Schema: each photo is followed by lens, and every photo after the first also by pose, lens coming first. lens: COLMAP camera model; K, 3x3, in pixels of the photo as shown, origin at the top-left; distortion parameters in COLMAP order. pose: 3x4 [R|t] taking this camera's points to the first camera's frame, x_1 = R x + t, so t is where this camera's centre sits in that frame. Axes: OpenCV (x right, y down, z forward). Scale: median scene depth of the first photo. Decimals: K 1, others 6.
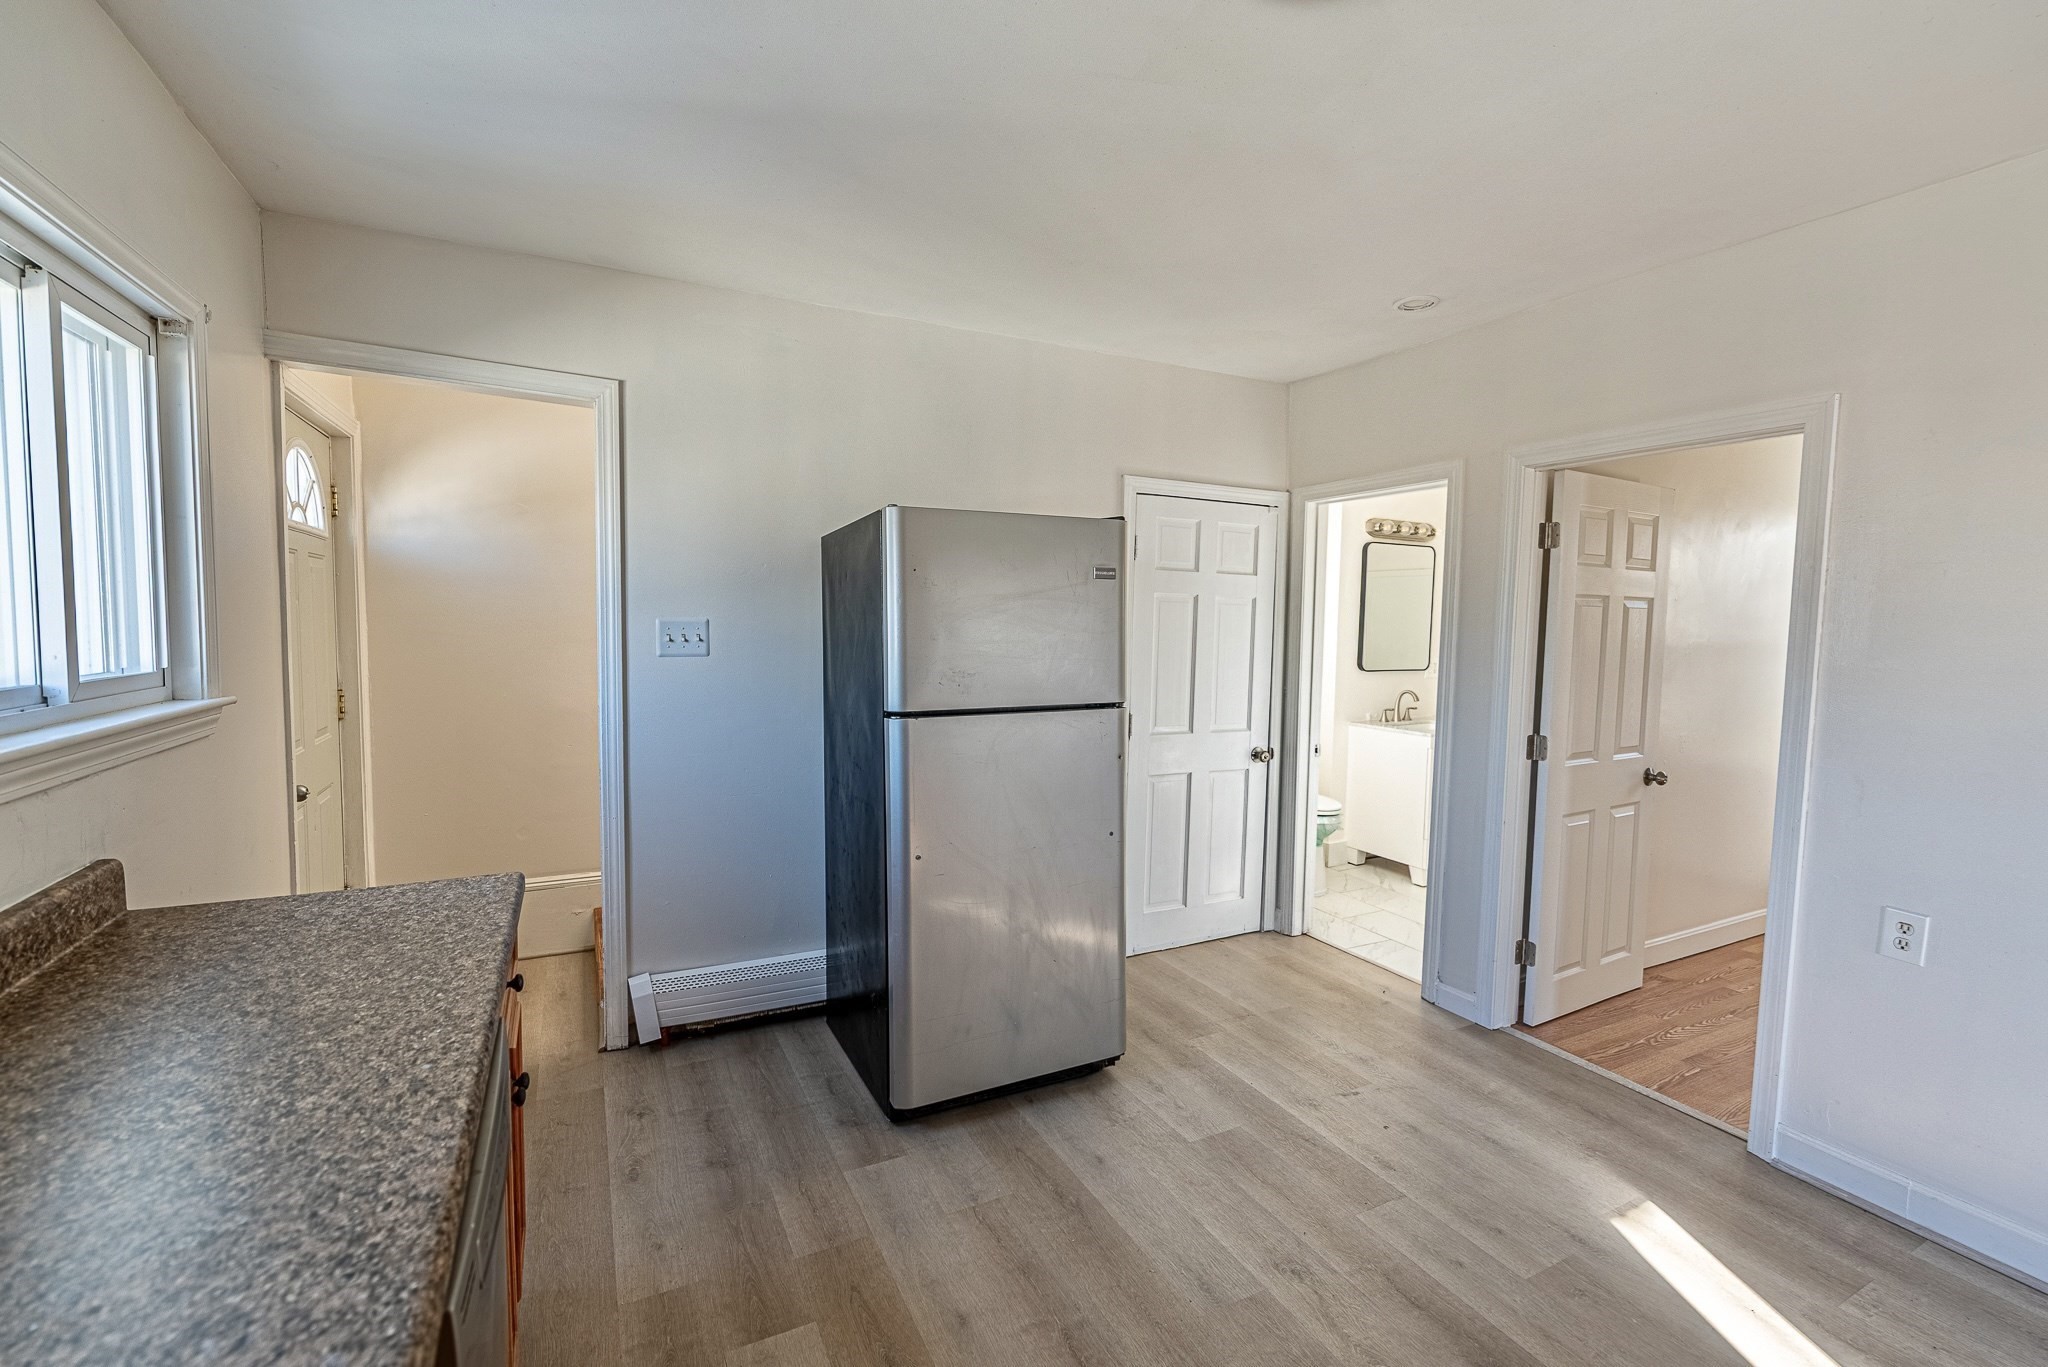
lens RADIAL K [[887.9, 0, 1021.3], [0, 887.9, 679.6], [0, 0, 1]] dist [0.001605, -0.000588]
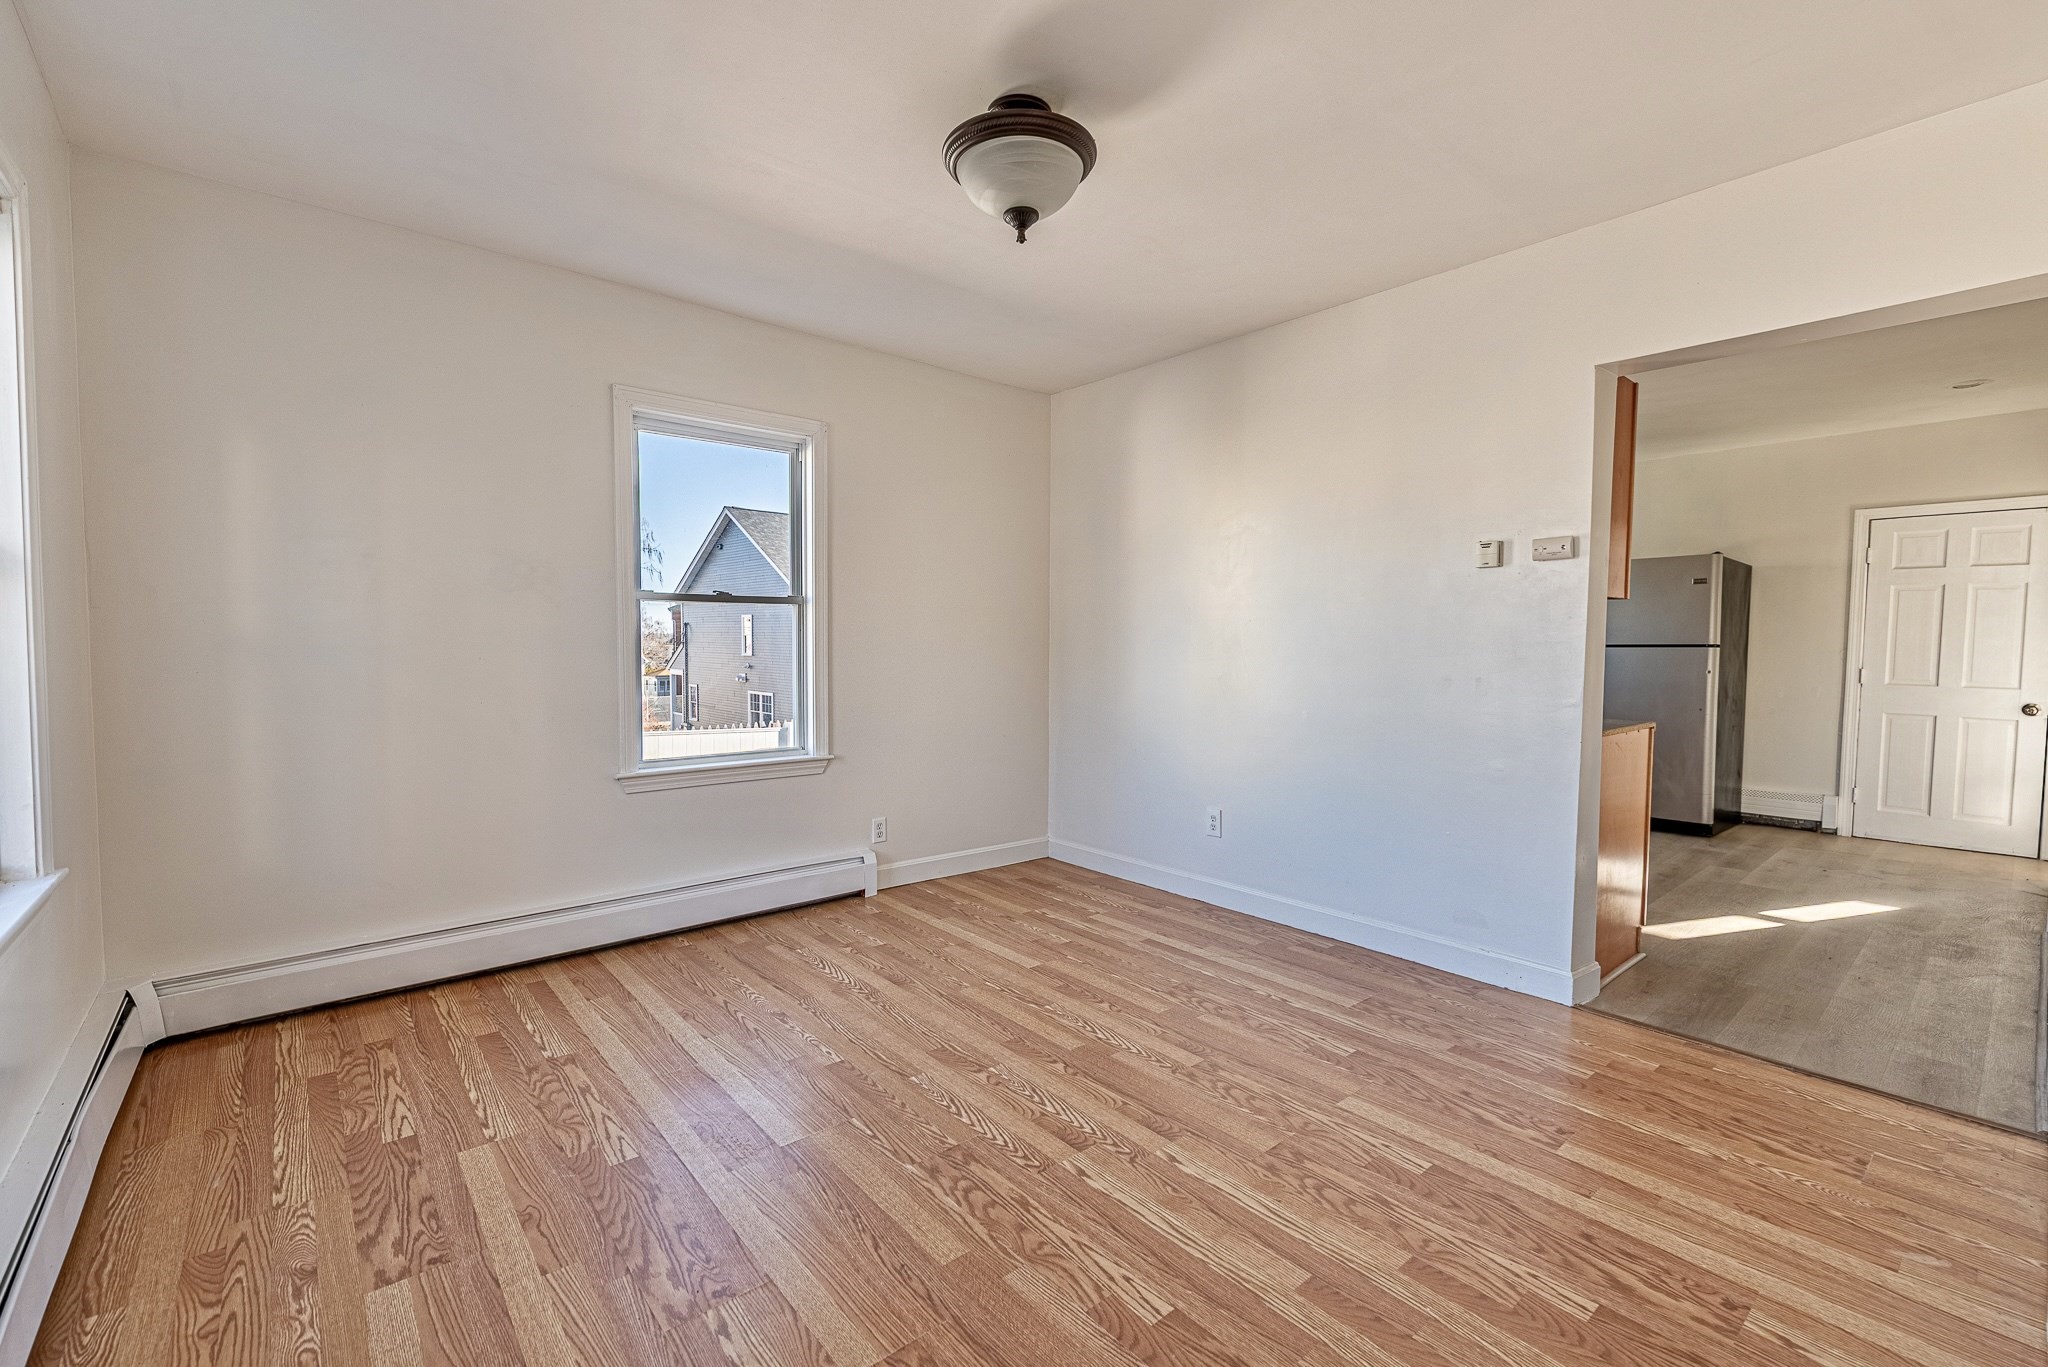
lens RADIAL K [[887.9, 0, 1012.9], [0, 887.9, 677.7], [0, 0, 1]] dist [0.001605, -0.000588]
pose [[0.225748, 0.027059, -0.973810, 2.419051], [-0.068835, 0.997559, 0.011761, 0.260696], [0.971751, 0.064377, 0.227059, -1.371066]]
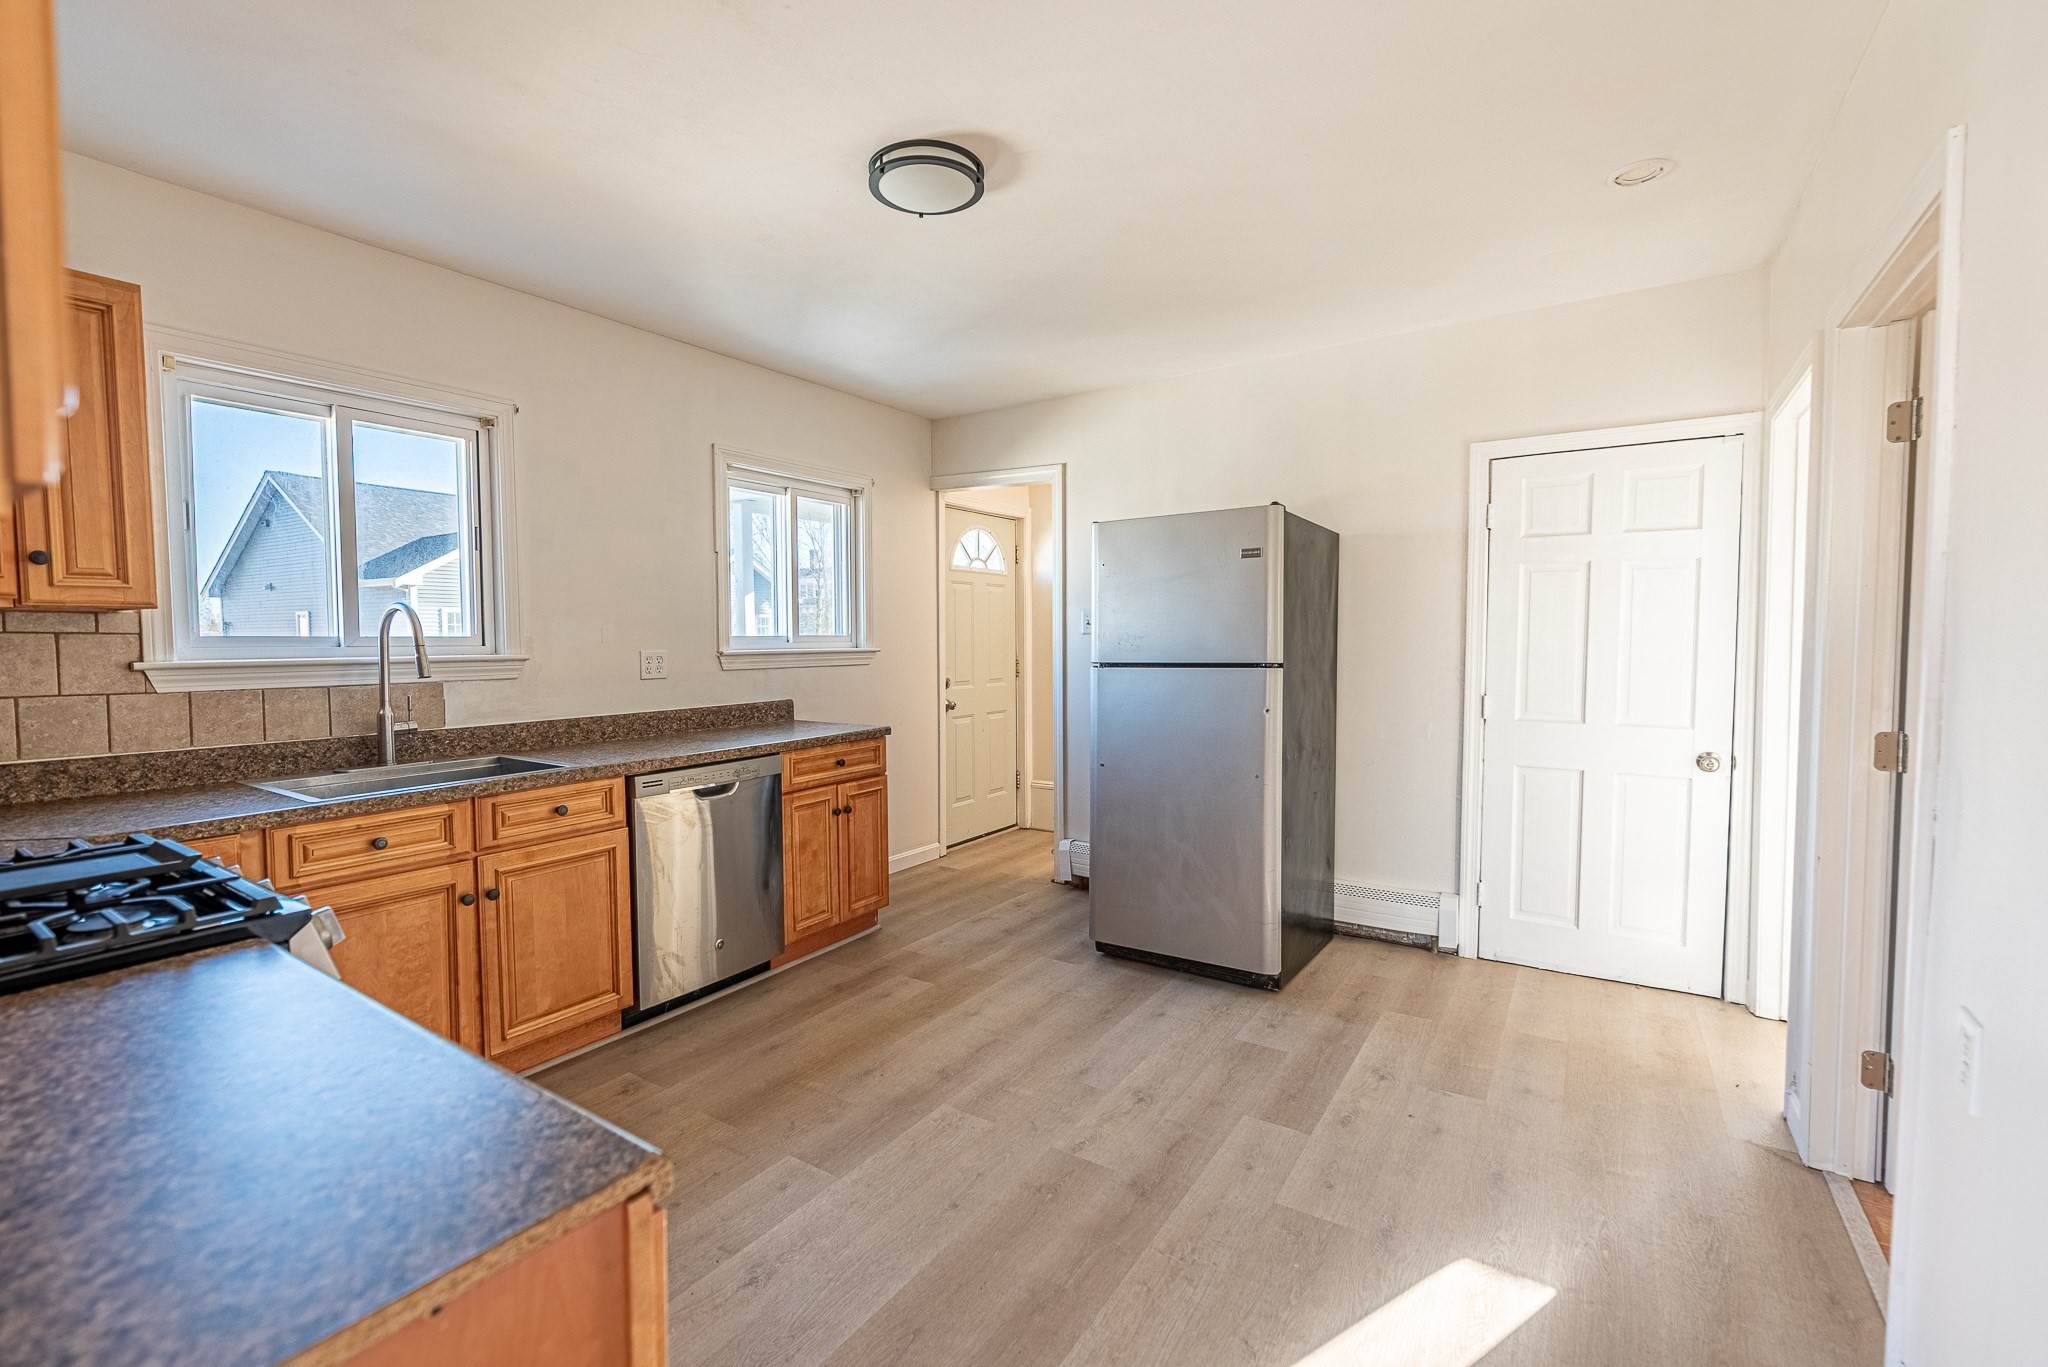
lens RADIAL K [[887.9, 0, 1011.4], [0, 887.9, 671.6], [0, 0, 1]] dist [0.001605, -0.000588]
pose [[0.486210, 0.016550, -0.873685, 1.356527], [-0.046462, 0.998896, -0.006935, 0.085131], [0.872606, 0.043965, 0.486442, 0.215130]]
